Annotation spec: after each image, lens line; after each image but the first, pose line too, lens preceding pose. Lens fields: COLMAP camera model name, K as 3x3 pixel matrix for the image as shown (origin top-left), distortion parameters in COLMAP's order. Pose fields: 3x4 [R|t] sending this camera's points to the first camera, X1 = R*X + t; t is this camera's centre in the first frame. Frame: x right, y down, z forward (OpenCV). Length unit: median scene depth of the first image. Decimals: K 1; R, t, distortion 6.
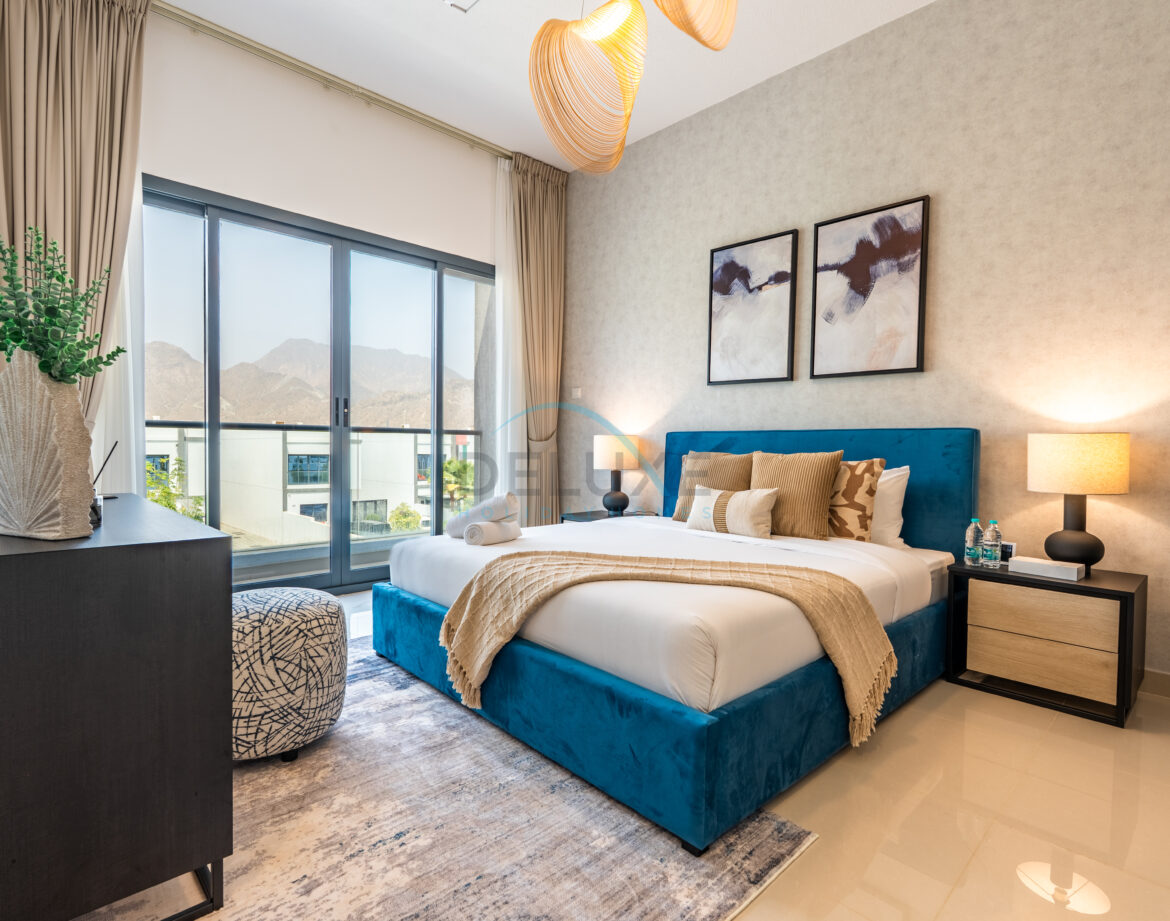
lens RADIAL K [[601.9, 0, 588.5], [0, 601.9, 456.0], [0, 0, 1]] dist [0.001850, 0.000720]
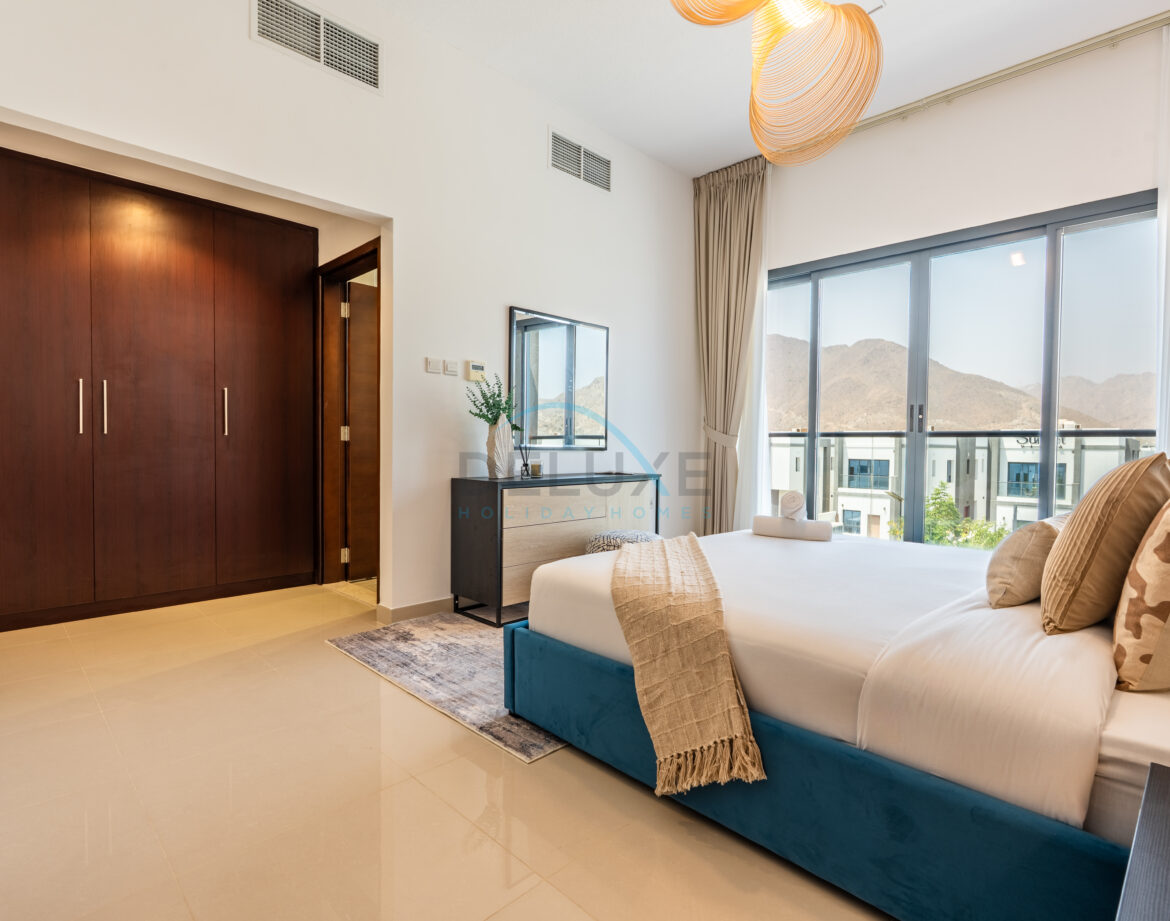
lens RADIAL K [[601.9, 0, 588.5], [0, 601.9, 456.0], [0, 0, 1]] dist [0.001850, 0.000720]
pose [[0.027798, 0.009547, -0.999568, 0.690664], [-0.028606, 0.999552, 0.008751, -0.000687], [0.999204, 0.028351, 0.028058, 0.464427]]
